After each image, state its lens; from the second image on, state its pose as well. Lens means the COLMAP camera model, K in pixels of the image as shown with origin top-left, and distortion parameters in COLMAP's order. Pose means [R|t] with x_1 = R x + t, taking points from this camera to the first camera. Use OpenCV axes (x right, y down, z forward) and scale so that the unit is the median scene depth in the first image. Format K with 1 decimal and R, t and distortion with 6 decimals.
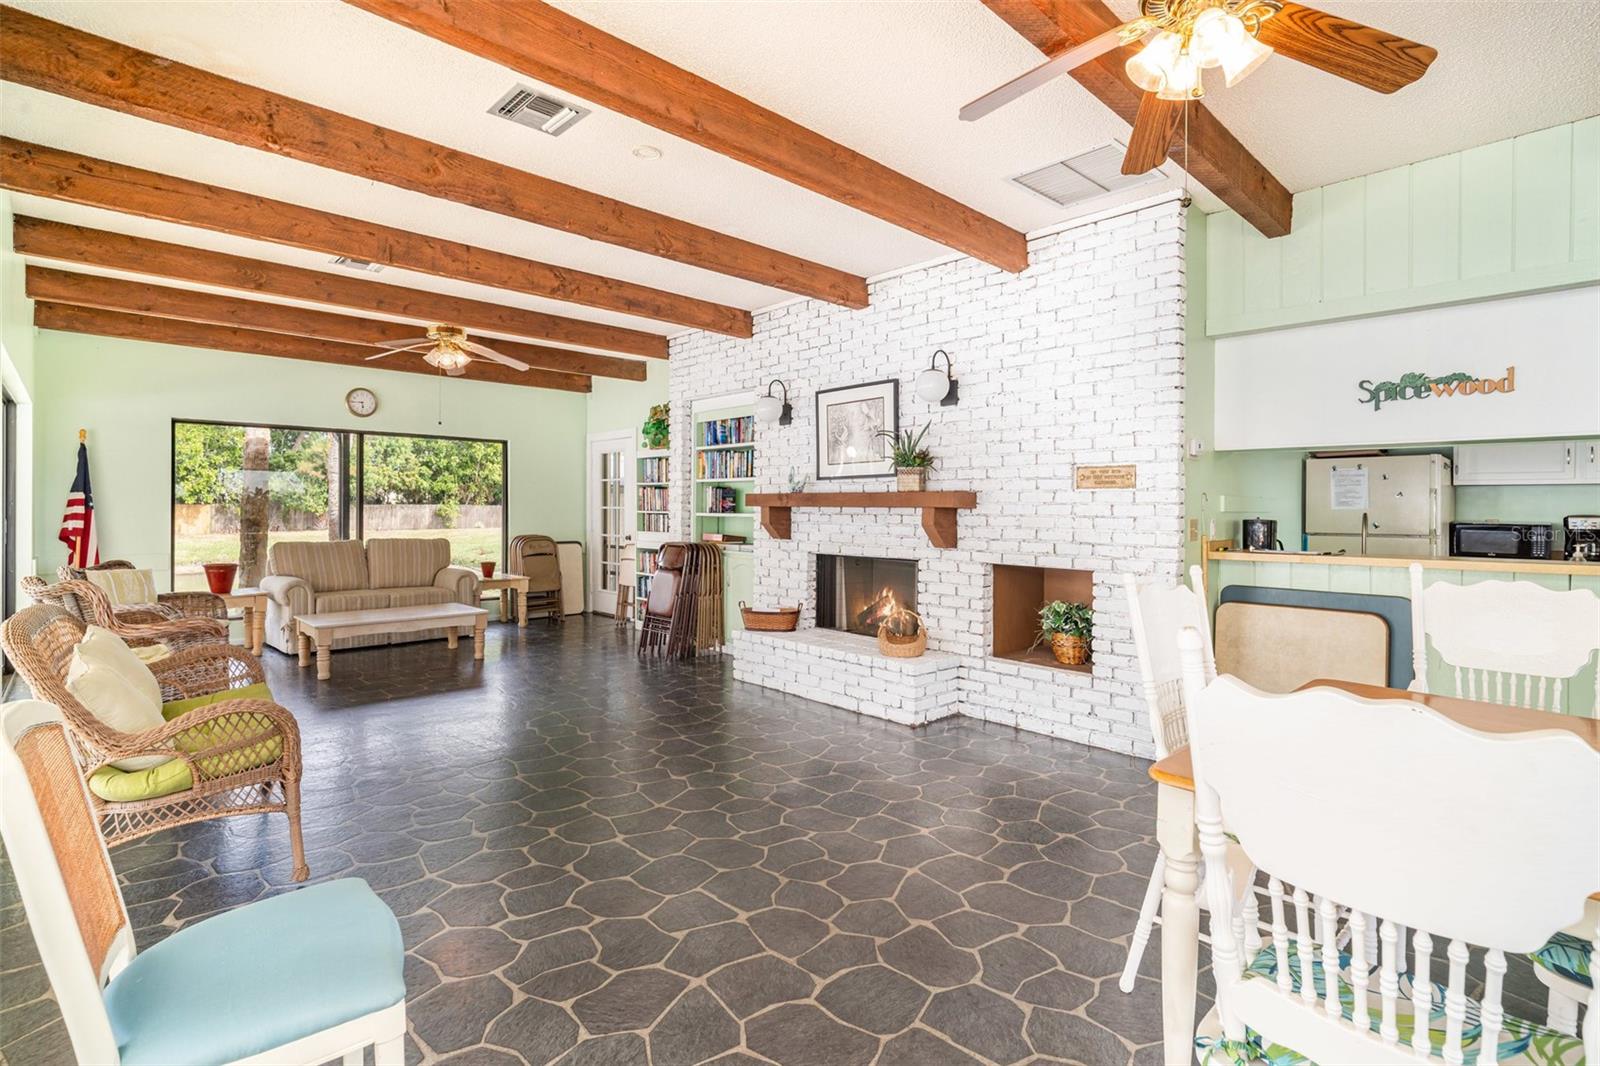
lens RADIAL K [[752.3, 0, 795.5], [0, 752.3, 518.4], [0, 0, 1]] dist [-0.000299, 0.000291]
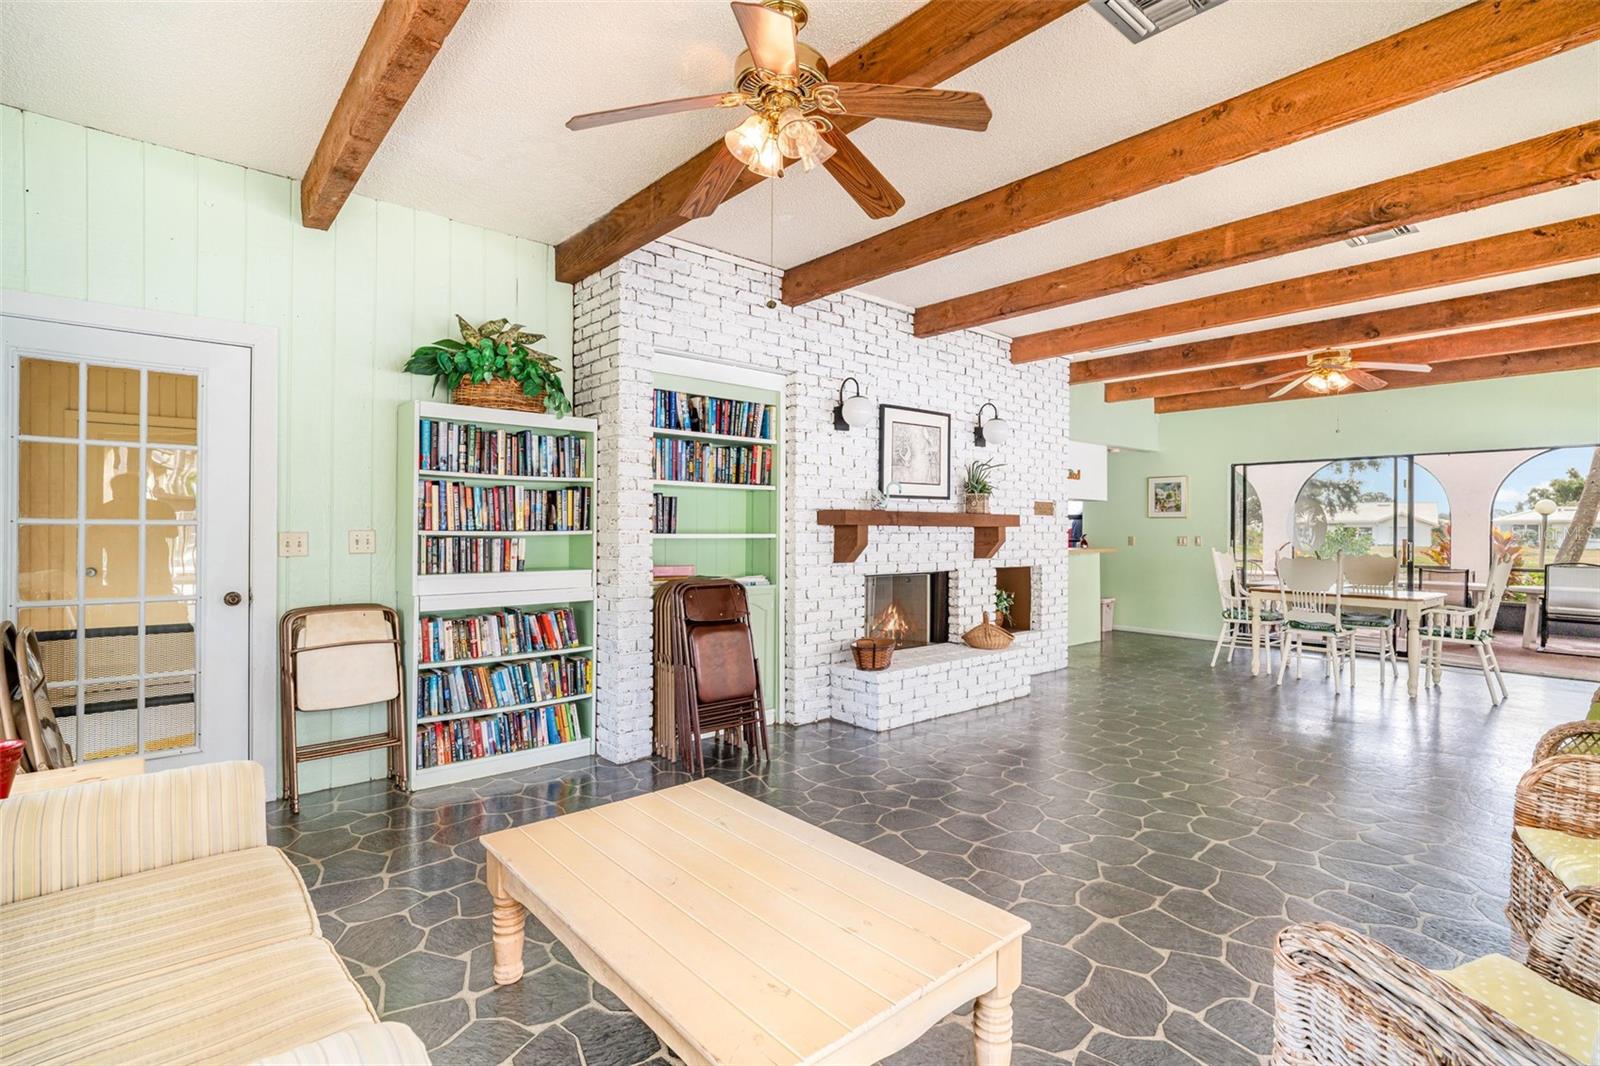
lens RADIAL K [[752.3, 0, 795.5], [0, 752.3, 518.4], [0, 0, 1]] dist [-0.000299, 0.000291]
pose [[0.051800, 0.009912, 0.998608, -0.929145], [0.008026, 0.999914, -0.010341, -0.015214], [-0.998625, 0.008551, 0.051716, 1.065168]]
